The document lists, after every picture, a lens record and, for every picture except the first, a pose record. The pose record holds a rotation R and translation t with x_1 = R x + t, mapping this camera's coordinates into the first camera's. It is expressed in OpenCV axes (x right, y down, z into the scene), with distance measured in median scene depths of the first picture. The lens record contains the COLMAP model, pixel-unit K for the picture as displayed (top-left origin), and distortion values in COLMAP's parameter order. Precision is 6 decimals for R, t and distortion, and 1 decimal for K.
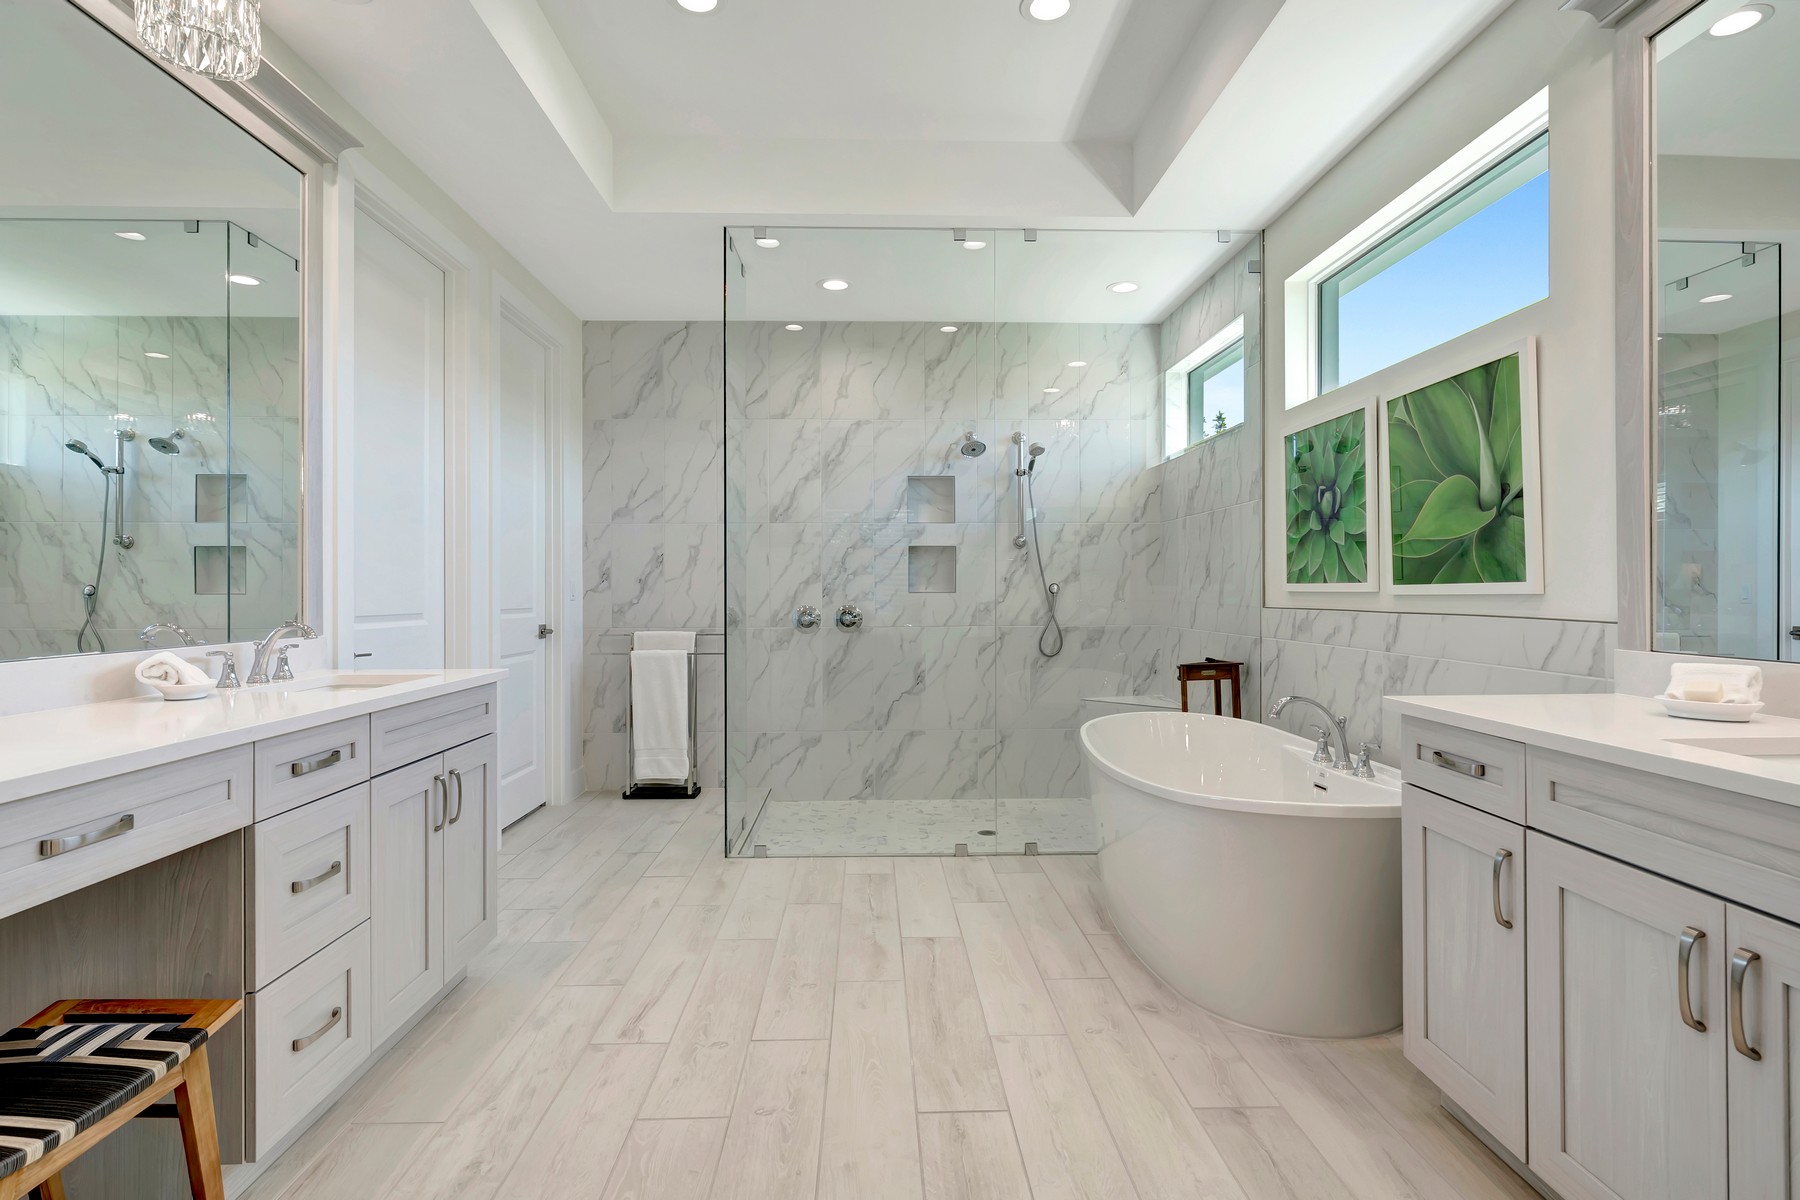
lens RADIAL K [[883.0, 0, 901.8], [0, 883.0, 594.4], [0, 0, 1]] dist [-0.004275, -0.000420]
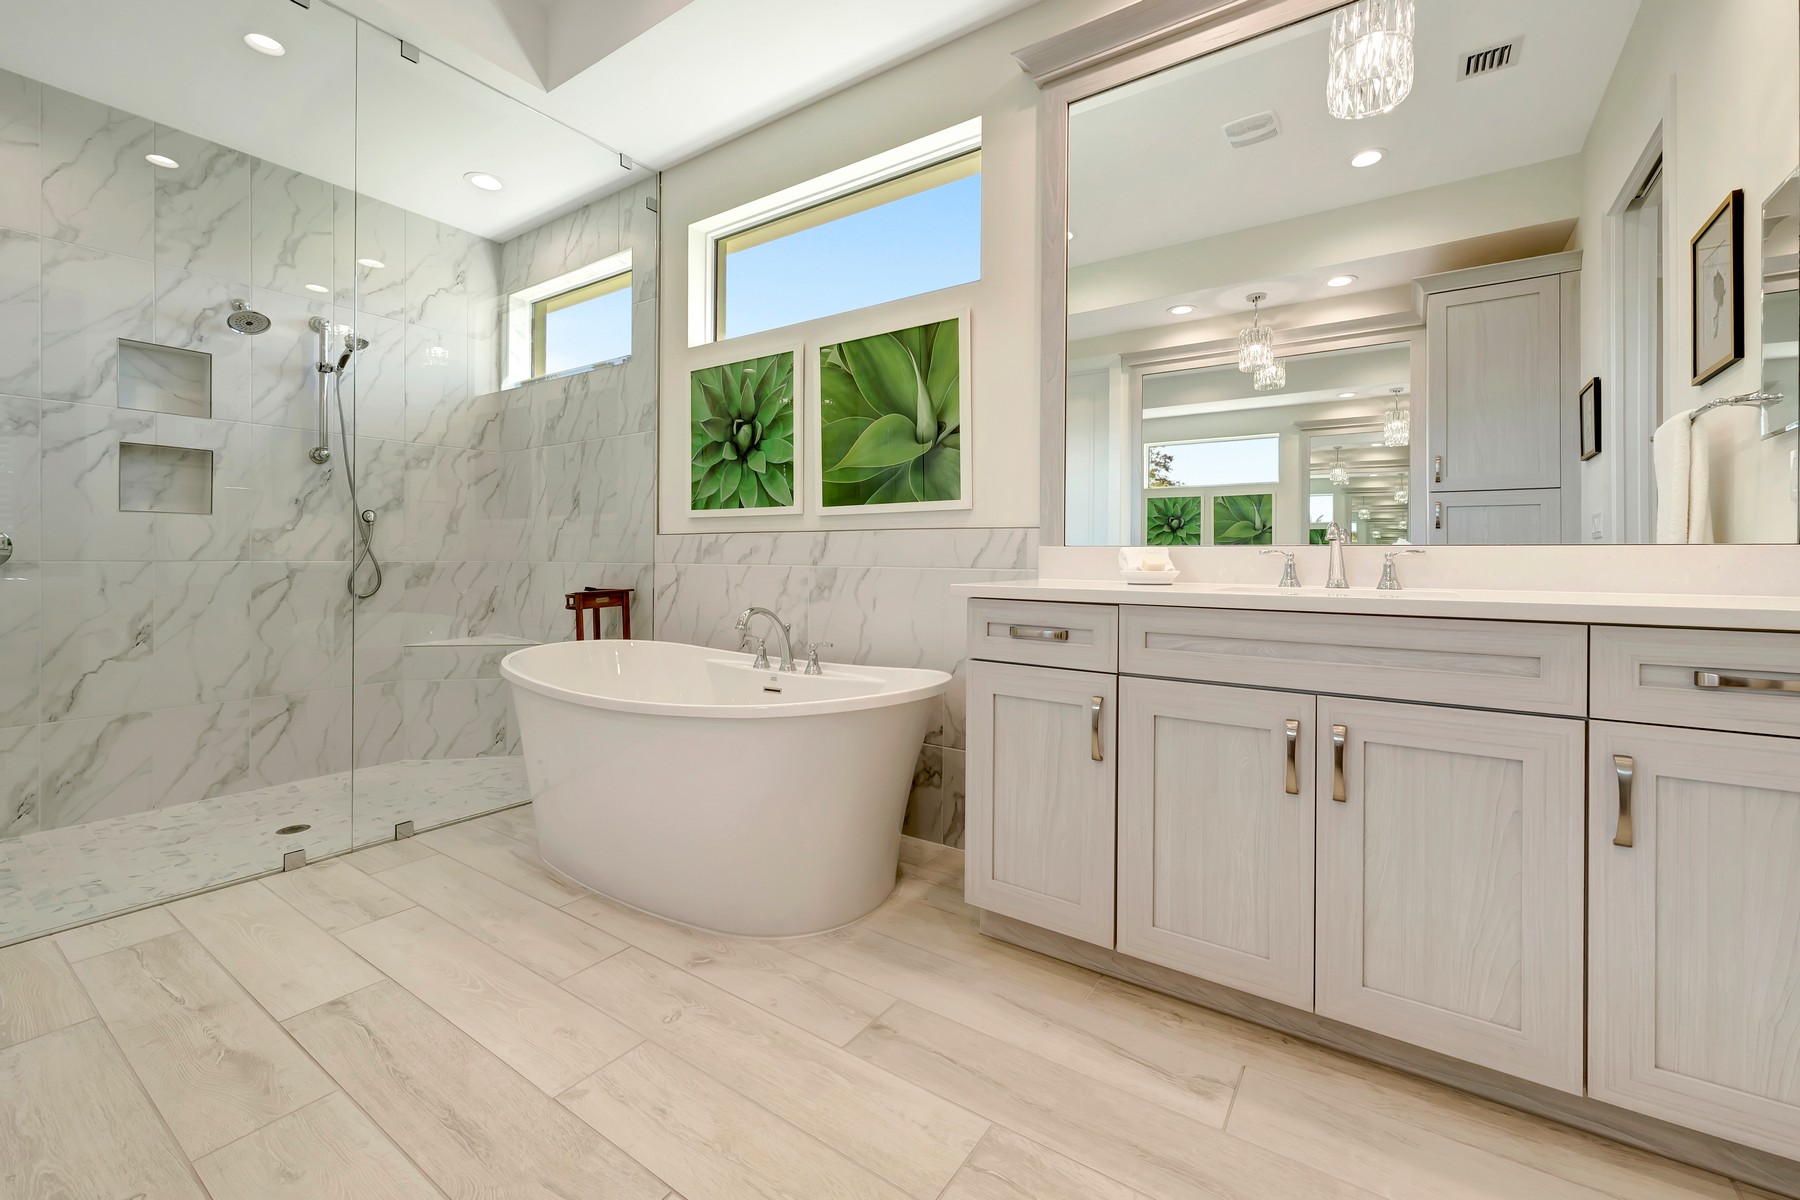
lens RADIAL K [[734.0, 0, 895.0], [0, 734.0, 562.7], [0, 0, 1]] dist [-0.001252, 0.000128]
pose [[0.599746, 0.001524, 0.800189, -0.136335], [-0.006712, 0.999973, 0.003127, 0.051076], [-0.800162, -0.007246, 0.599740, 0.299156]]
